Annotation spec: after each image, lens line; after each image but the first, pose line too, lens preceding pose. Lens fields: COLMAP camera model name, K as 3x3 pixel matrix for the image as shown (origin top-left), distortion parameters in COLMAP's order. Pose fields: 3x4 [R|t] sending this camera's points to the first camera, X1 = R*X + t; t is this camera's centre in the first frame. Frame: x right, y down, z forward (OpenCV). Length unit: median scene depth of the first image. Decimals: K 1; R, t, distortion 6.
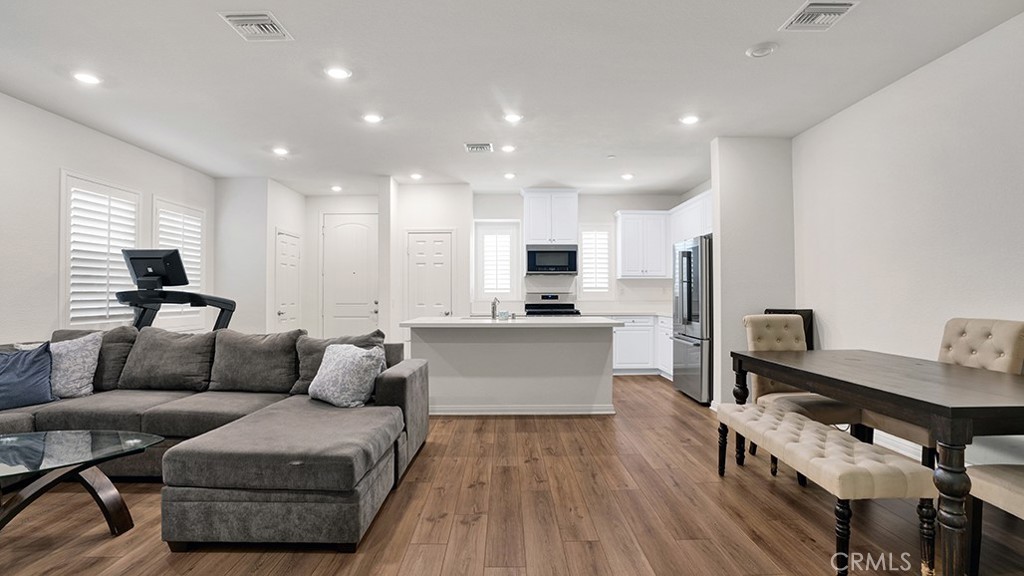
lens RADIAL K [[483.9, 0, 524.6], [0, 483.9, 288.0], [0, 0, 1]] dist [-0.034050, 0.000004]
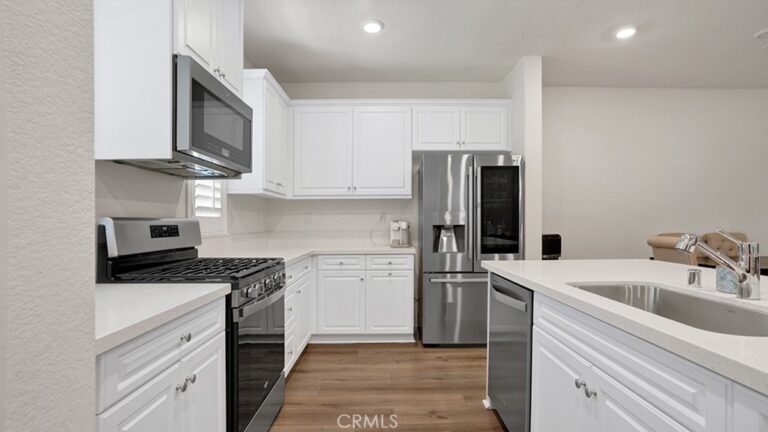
lens RADIAL K [[359.4, 0, 385.5], [0, 359.4, 218.3], [0, 0, 1]] dist [-0.031045, 0.000315]
pose [[0.027191, 0.009227, 0.999588, -0.228940], [-0.008320, 0.999925, -0.009004, 0.012229], [-0.999596, -0.008072, 0.027265, 0.947648]]
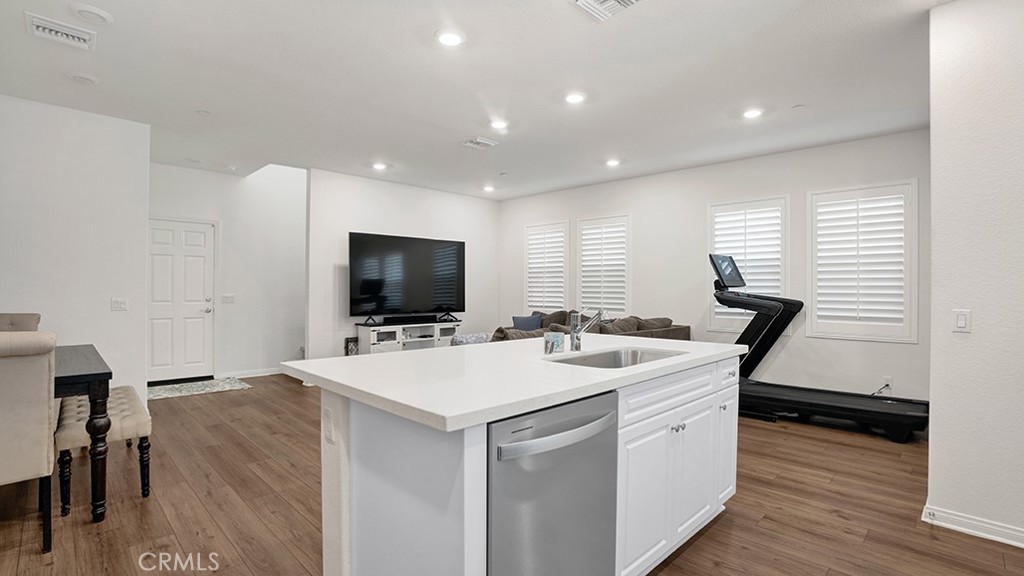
lens RADIAL K [[483.9, 0, 524.6], [0, 483.9, 288.0], [0, 0, 1]] dist [-0.034050, 0.000004]
pose [[-0.728572, -0.000077, -0.684969, 0.241232], [0.002027, 0.999995, -0.002269, 0.000239], [0.684966, -0.003042, -0.728569, 1.034210]]
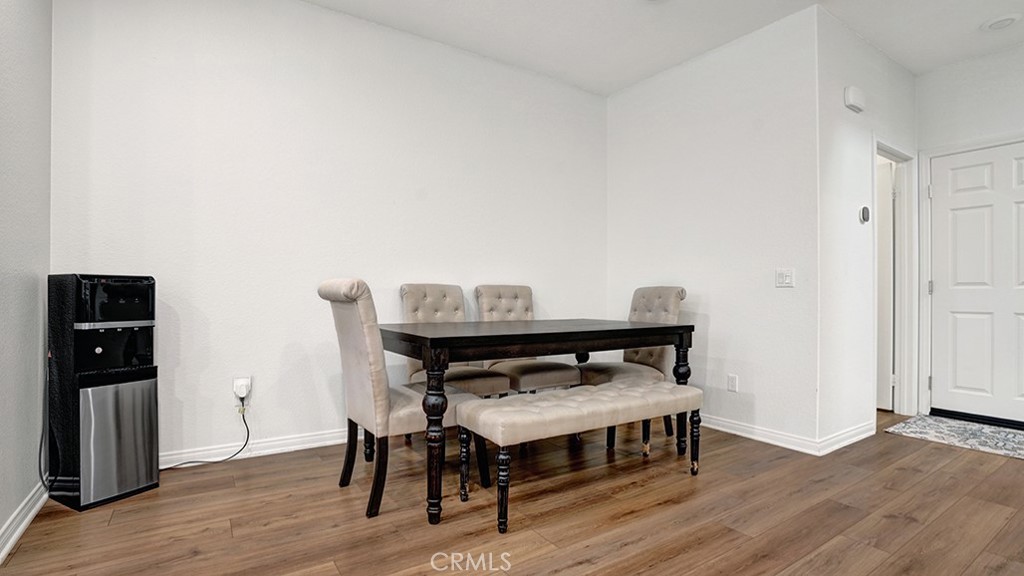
lens RADIAL K [[479.2, 0, 514.0], [0, 479.2, 291.1], [0, 0, 1]] dist [-0.031045, 0.000315]
pose [[-0.527323, 0.014554, 0.849540, -0.053742], [-0.009235, 0.999696, -0.022859, 0.047925], [-0.849615, -0.019899, -0.527028, 0.631380]]
